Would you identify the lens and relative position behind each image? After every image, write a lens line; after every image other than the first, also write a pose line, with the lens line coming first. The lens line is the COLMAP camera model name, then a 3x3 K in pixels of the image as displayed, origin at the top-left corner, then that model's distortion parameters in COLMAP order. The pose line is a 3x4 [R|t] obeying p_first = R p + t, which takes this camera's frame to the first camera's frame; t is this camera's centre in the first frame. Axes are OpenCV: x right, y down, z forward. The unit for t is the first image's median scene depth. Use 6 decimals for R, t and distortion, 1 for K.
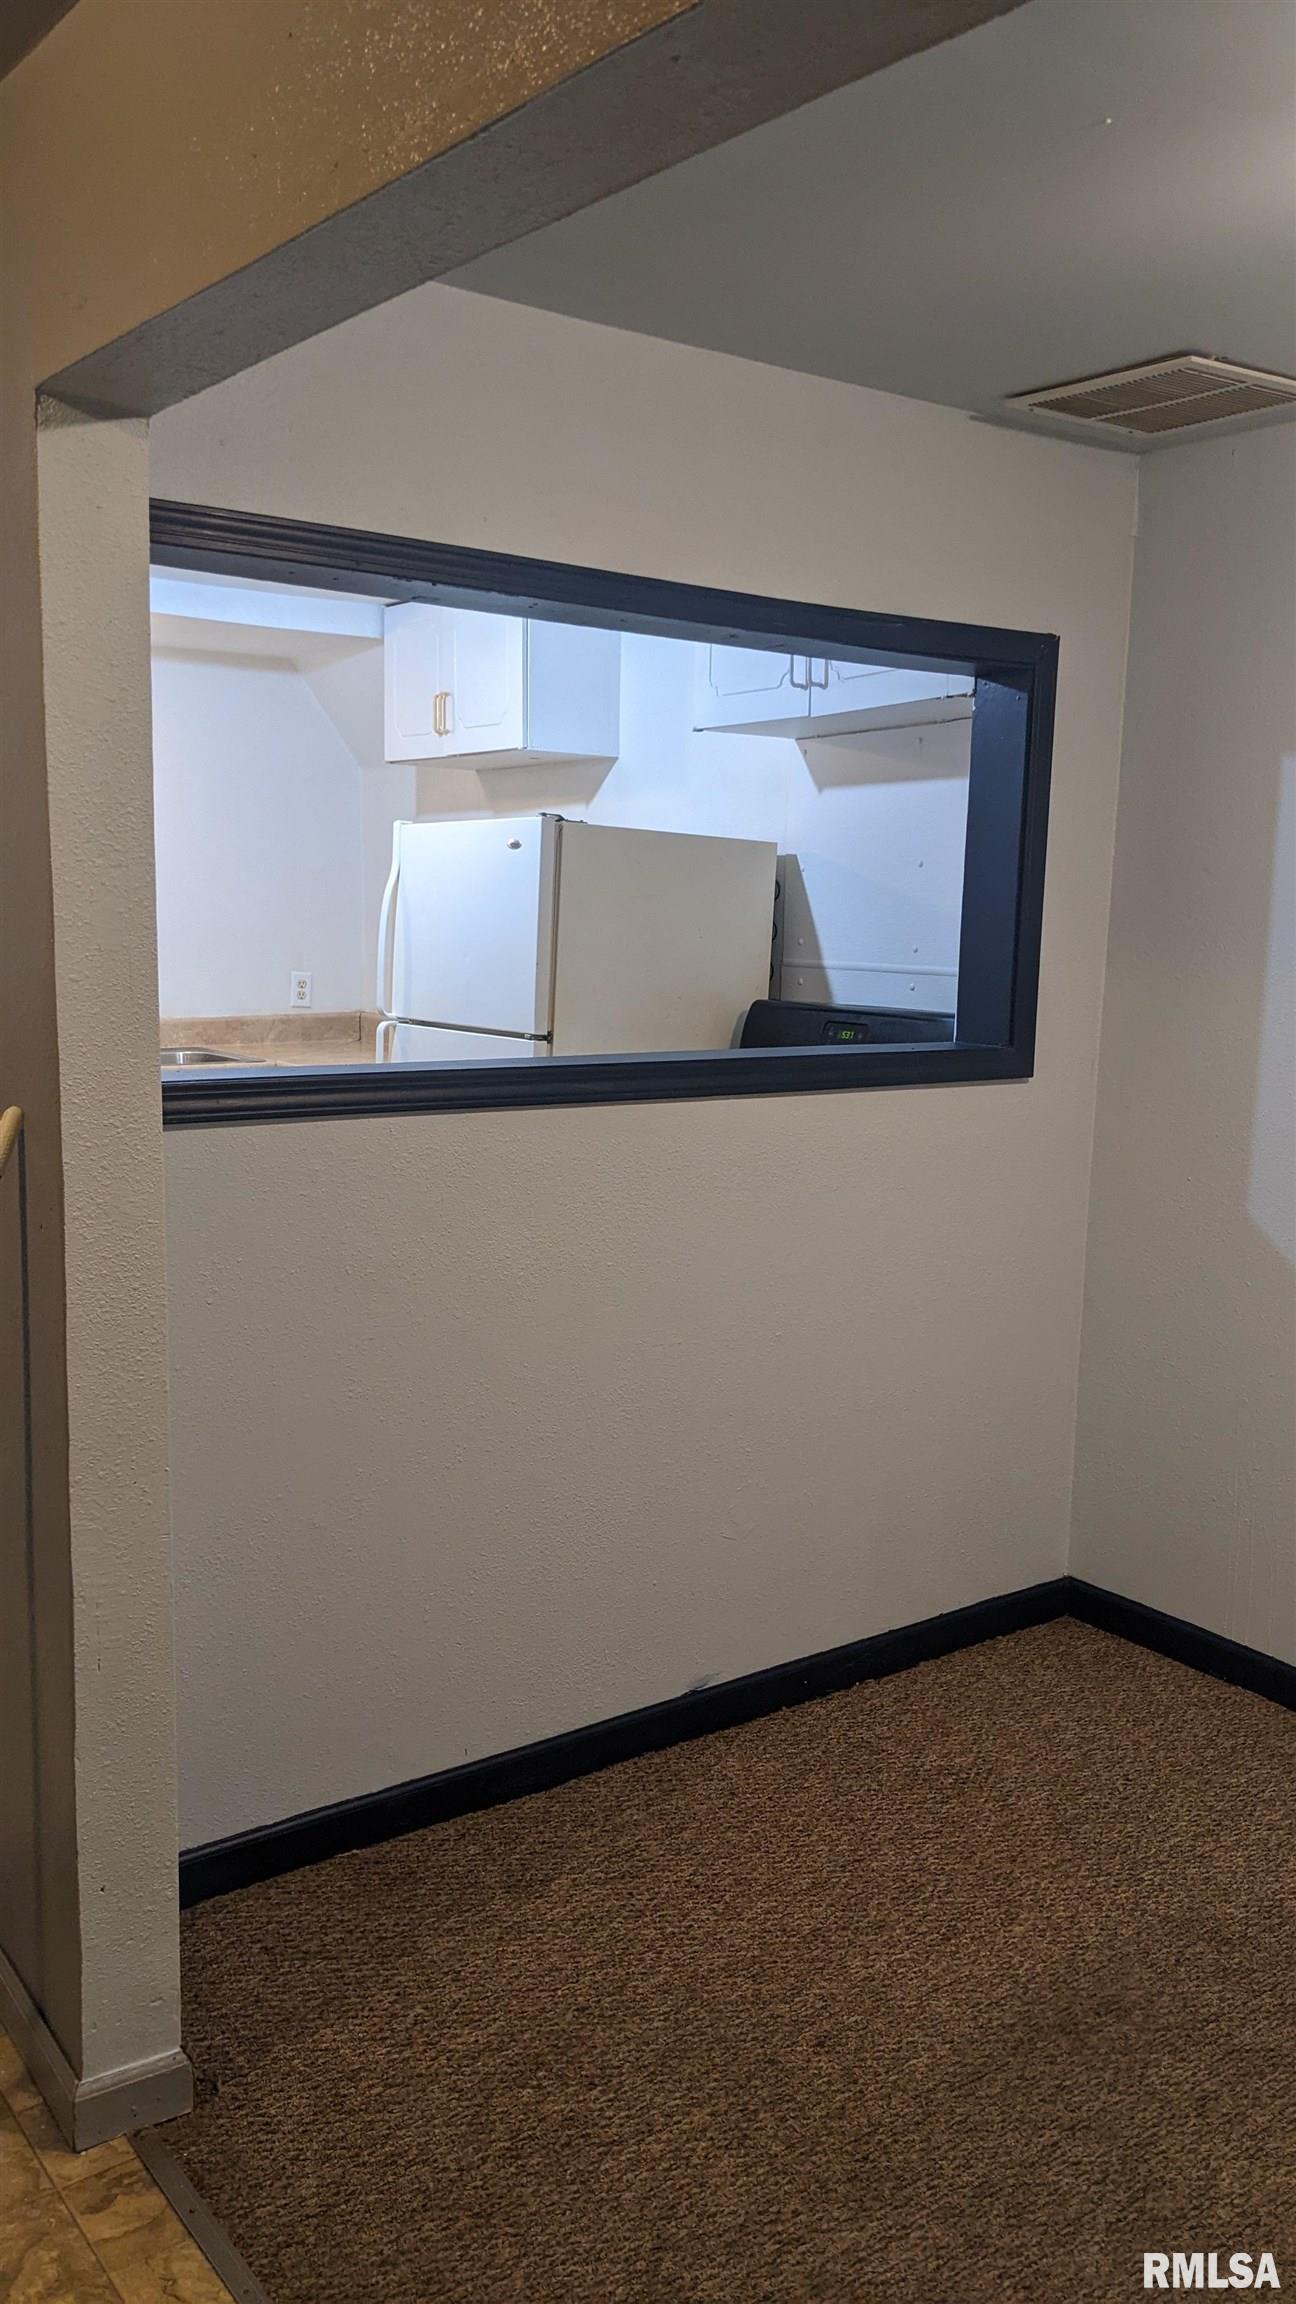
lens RADIAL K [[1814.9, 0, 640.1], [0, 1814.9, 1184.1], [0, 0, 1]] dist [0.086504, -0.186035]
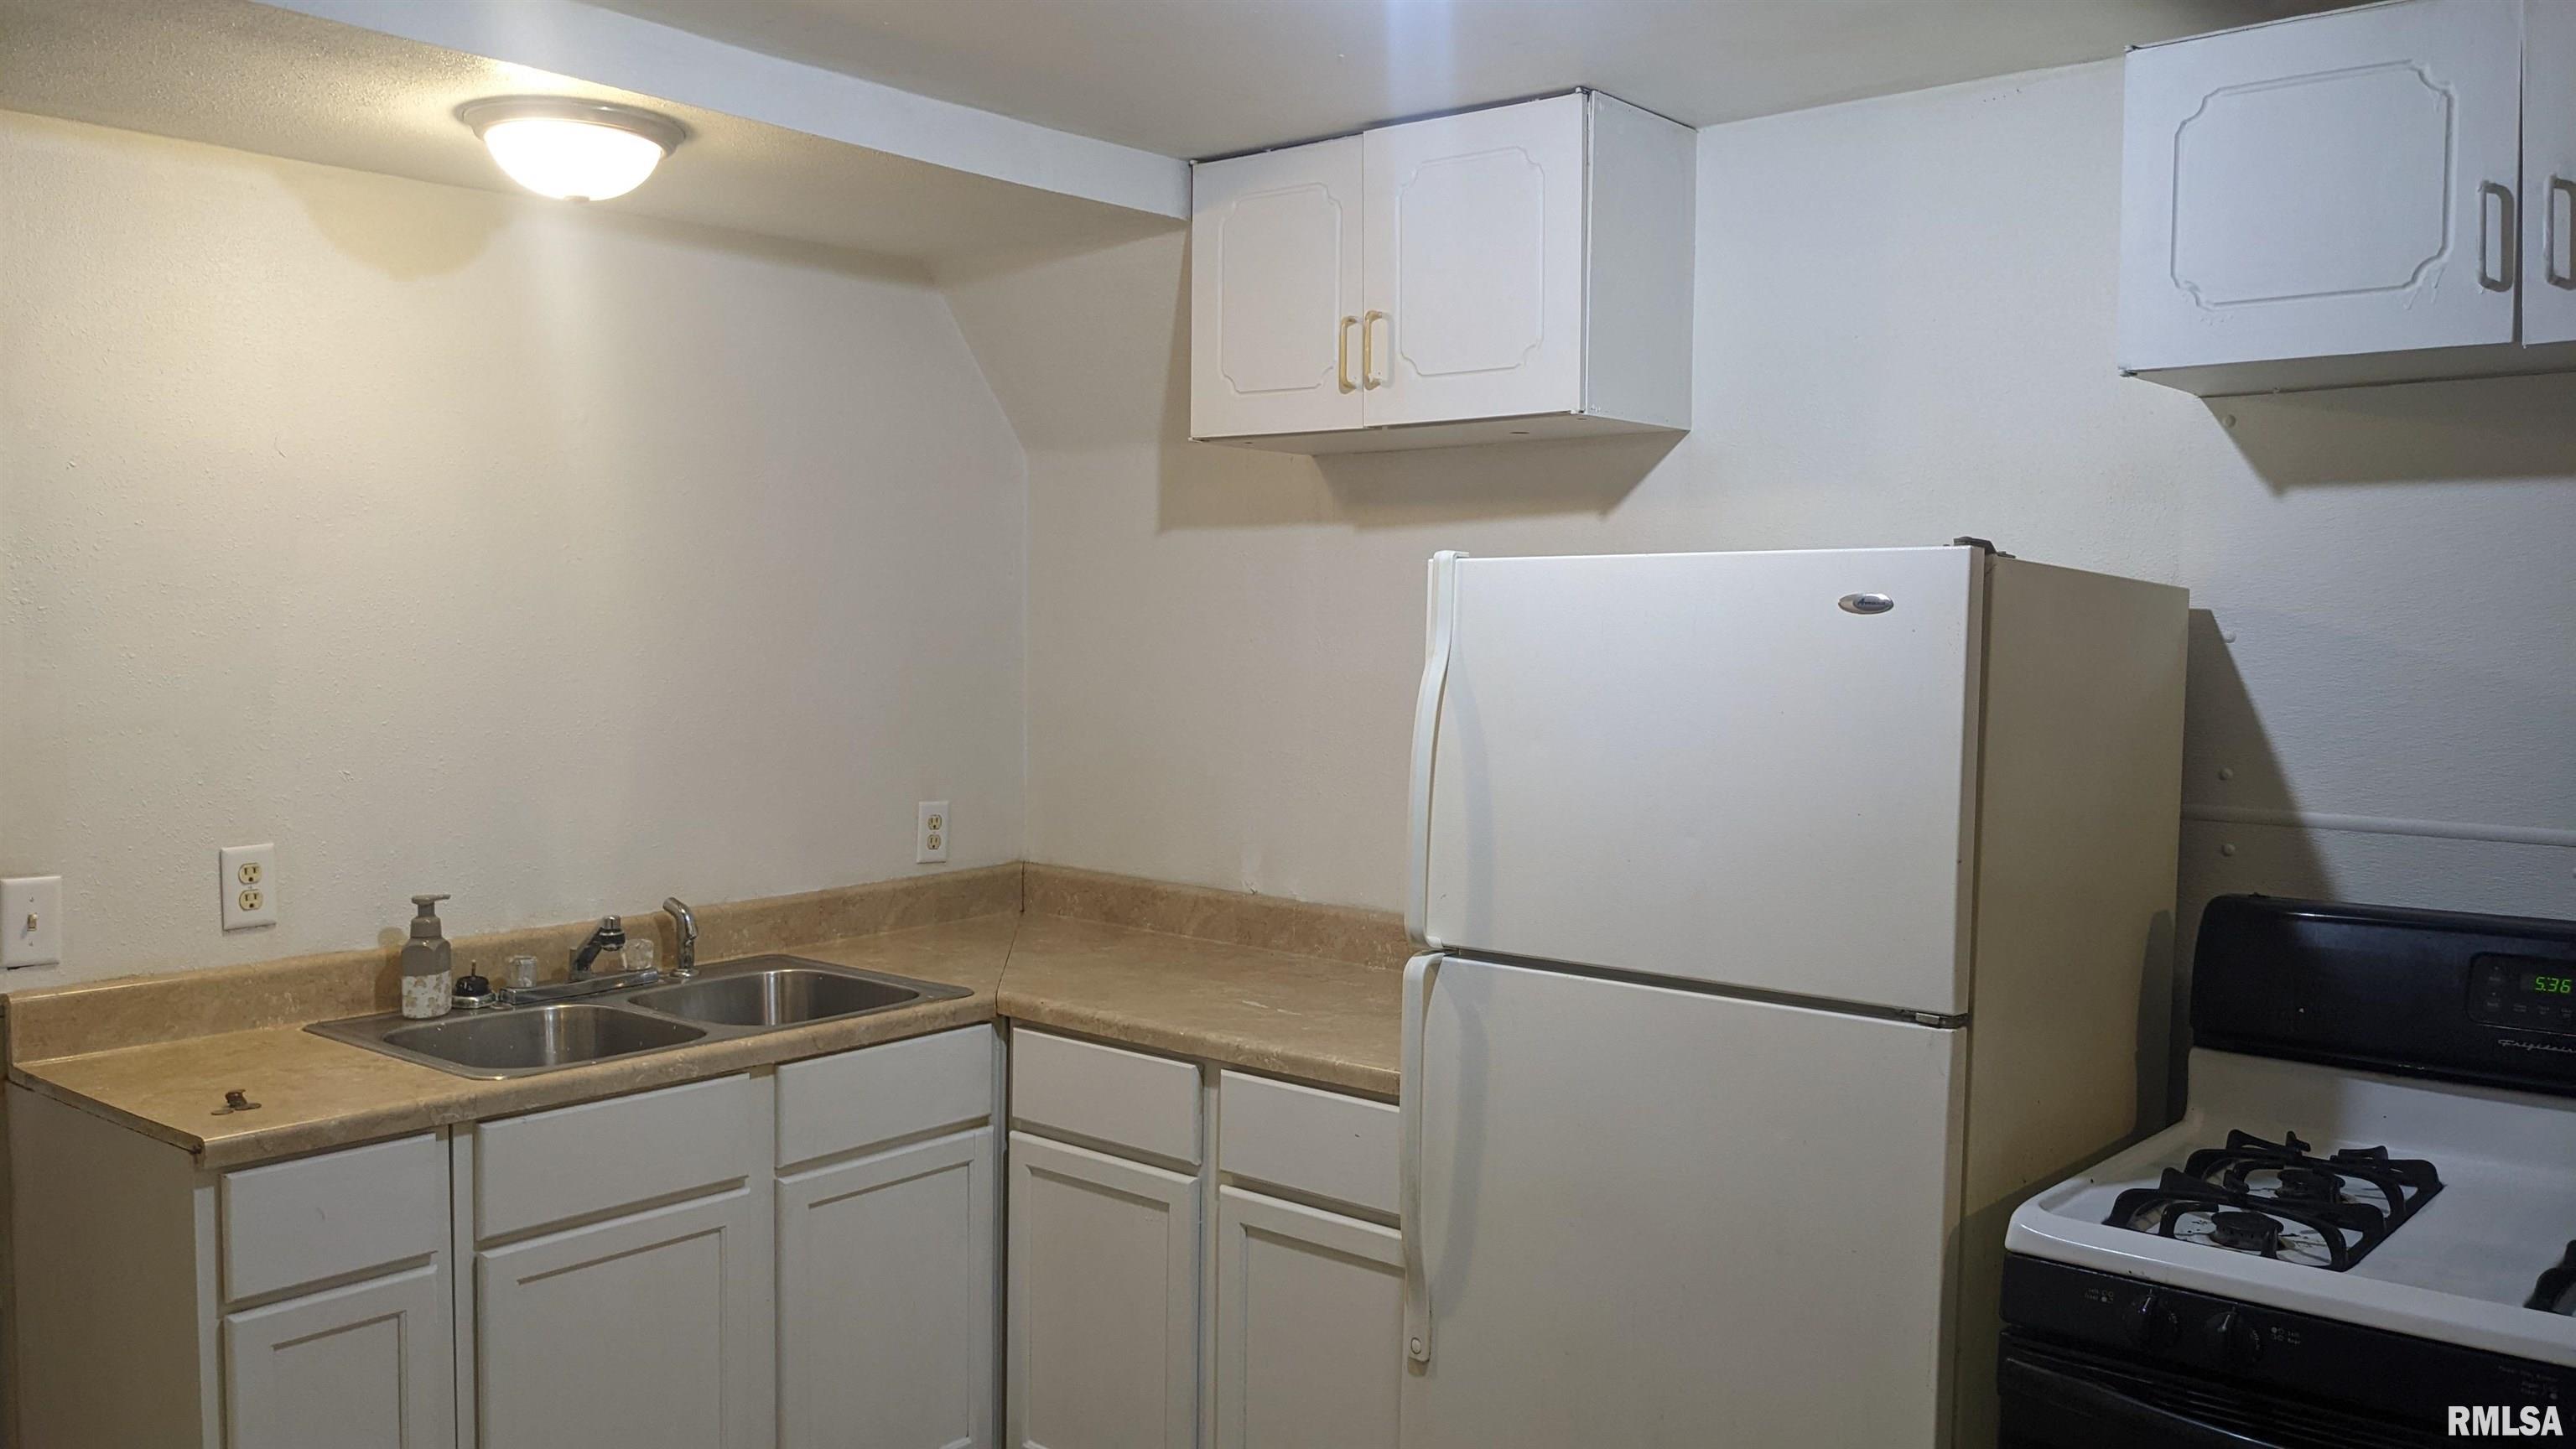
lens RADIAL K [[2029.1, 0, 1288.0], [0, 2029.1, 724.5], [0, 0, 1]] dist [0.086504, -0.186035]
pose [[0.972173, -0.022729, 0.233160, -0.310582], [0.045166, 0.994795, -0.091345, -0.106341], [-0.229870, 0.099333, 0.968139, 0.492192]]
